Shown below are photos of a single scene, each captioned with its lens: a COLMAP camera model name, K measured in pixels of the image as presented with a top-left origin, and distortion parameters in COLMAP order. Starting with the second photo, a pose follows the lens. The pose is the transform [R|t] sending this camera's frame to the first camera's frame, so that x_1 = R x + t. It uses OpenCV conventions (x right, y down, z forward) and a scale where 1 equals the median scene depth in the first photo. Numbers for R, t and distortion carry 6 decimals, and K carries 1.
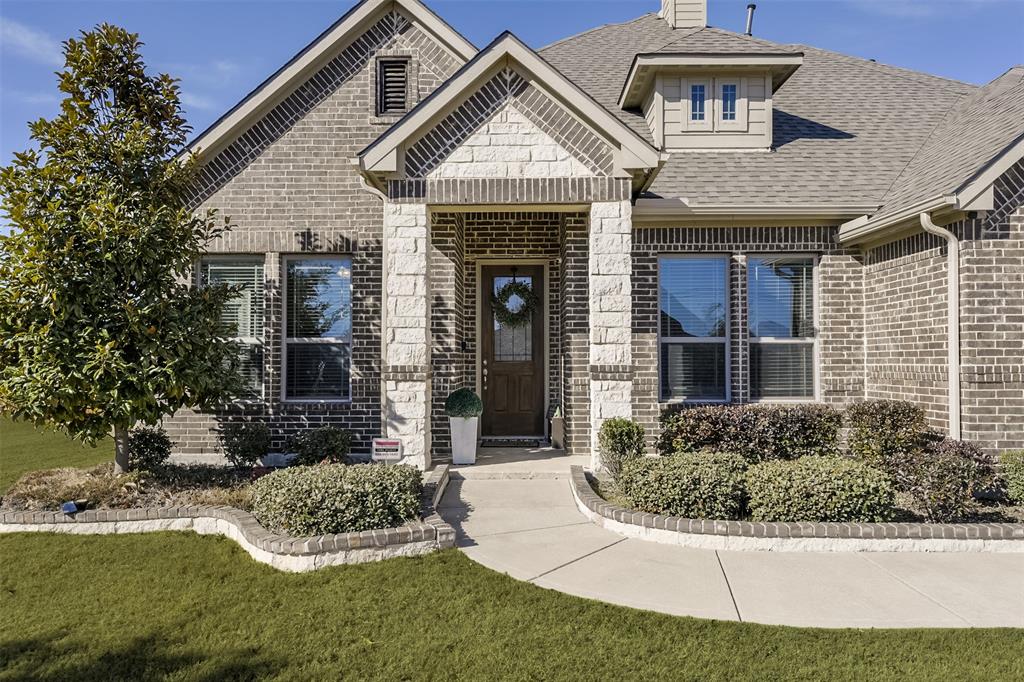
lens RADIAL K [[673.1, 0, 512.2], [0, 673.1, 336.1], [0, 0, 1]] dist [-0.003872, -0.002104]
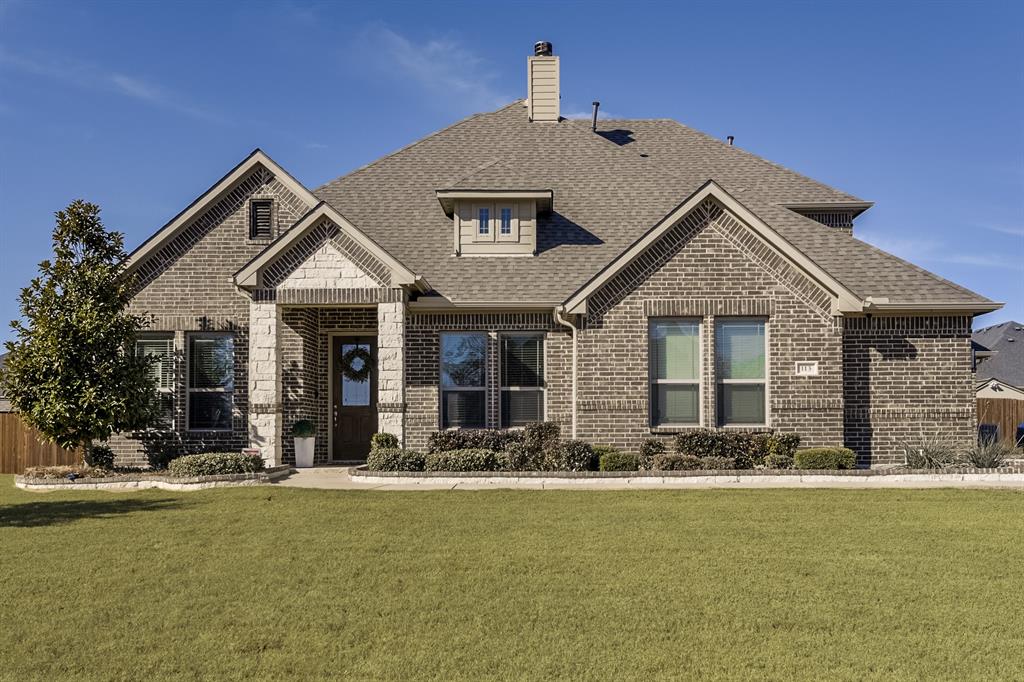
lens RADIAL K [[880.9, 0, 511.9], [0, 880.9, 389.8], [0, 0, 1]] dist [0.004500, 0.002531]
pose [[0.999708, -0.003363, 0.023944, 0.358718], [0.003596, 0.999947, -0.009695, 0.029816], [-0.023911, 0.009778, 0.999666, -1.045604]]
